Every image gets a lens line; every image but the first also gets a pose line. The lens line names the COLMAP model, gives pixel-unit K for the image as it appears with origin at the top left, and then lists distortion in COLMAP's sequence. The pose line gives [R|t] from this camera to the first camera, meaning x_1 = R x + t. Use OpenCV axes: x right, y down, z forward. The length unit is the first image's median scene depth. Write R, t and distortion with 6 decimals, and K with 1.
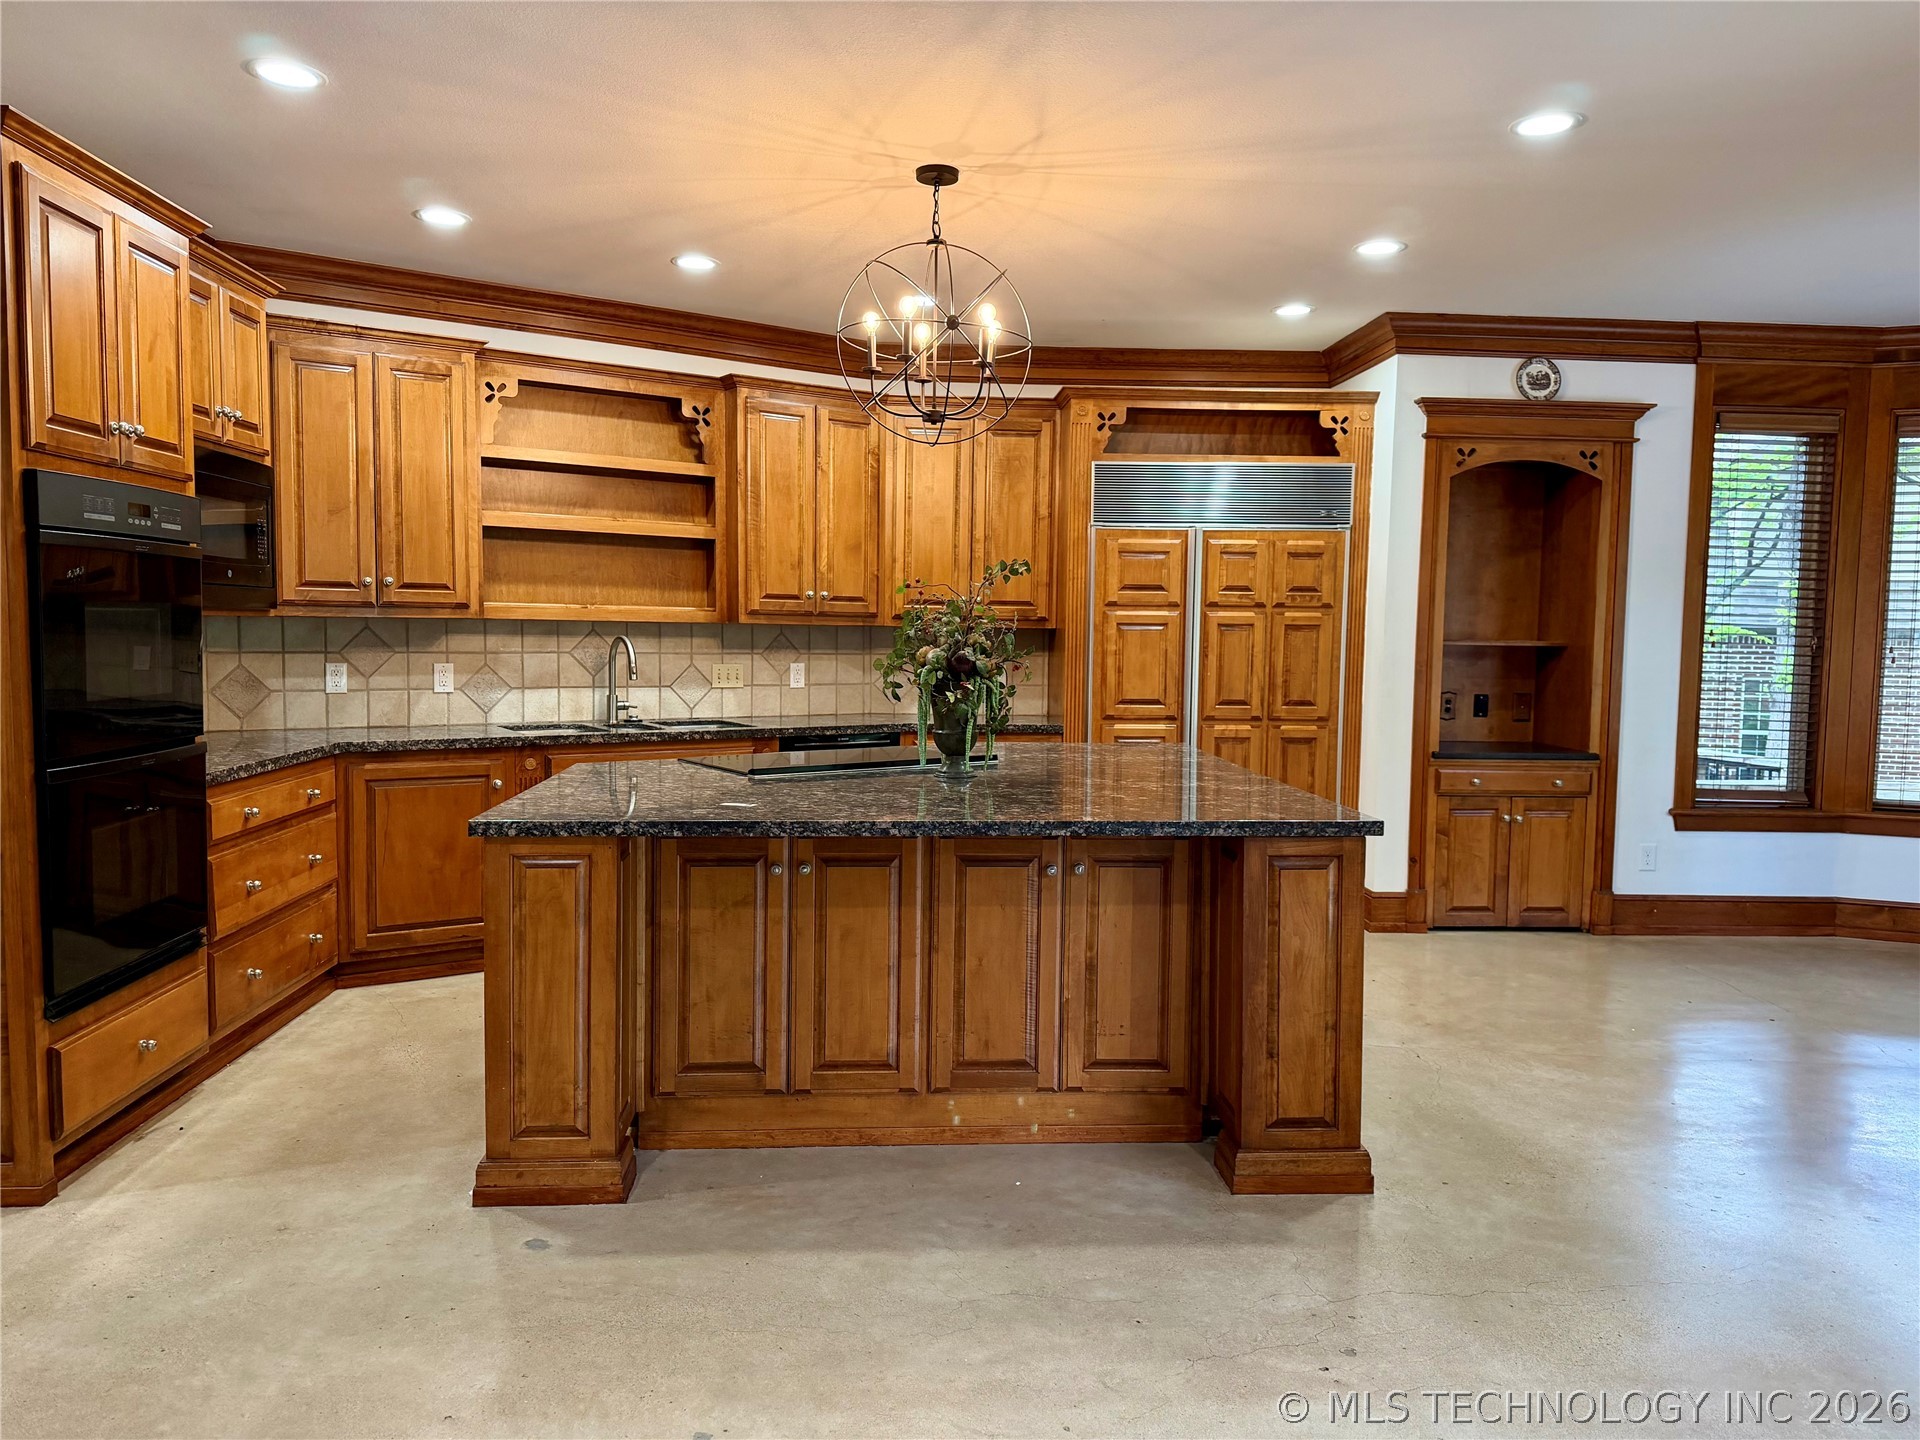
lens RADIAL K [[1351.5, 0, 957.8], [0, 1351.5, 719.7], [0, 0, 1]] dist [0.037442, -0.017841]
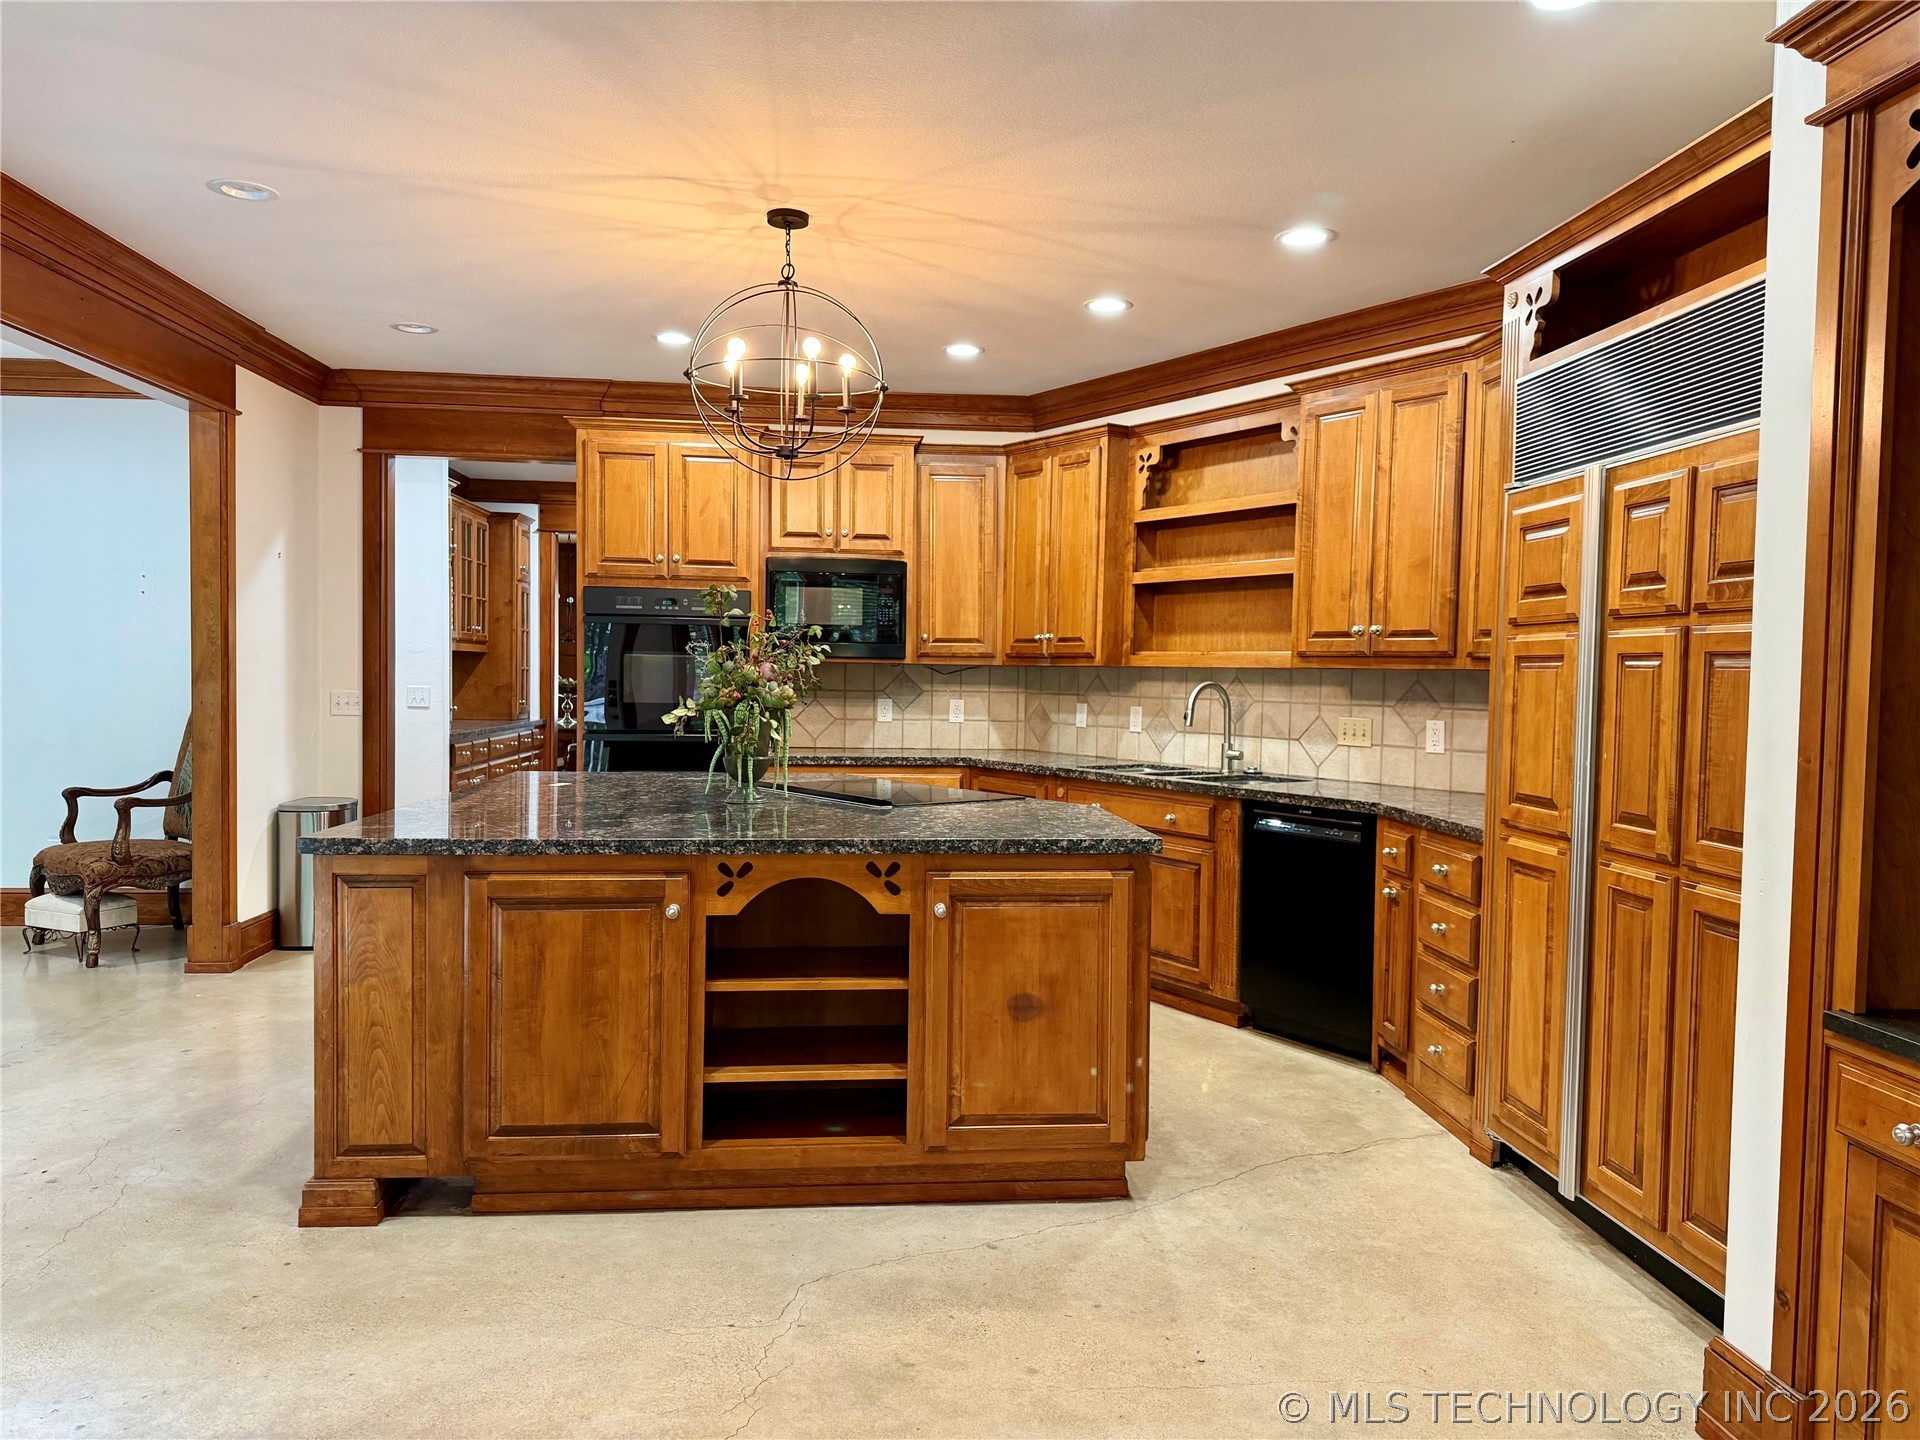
lens RADIAL K [[1351.5, 0, 960.1], [0, 1351.5, 727.5], [0, 0, 1]] dist [0.037442, -0.017841]
pose [[0.019735, 0.027890, -0.999416, 0.697069], [-0.085282, 0.996015, 0.026111, -0.038144], [0.996161, 0.084717, 0.022035, 0.775619]]
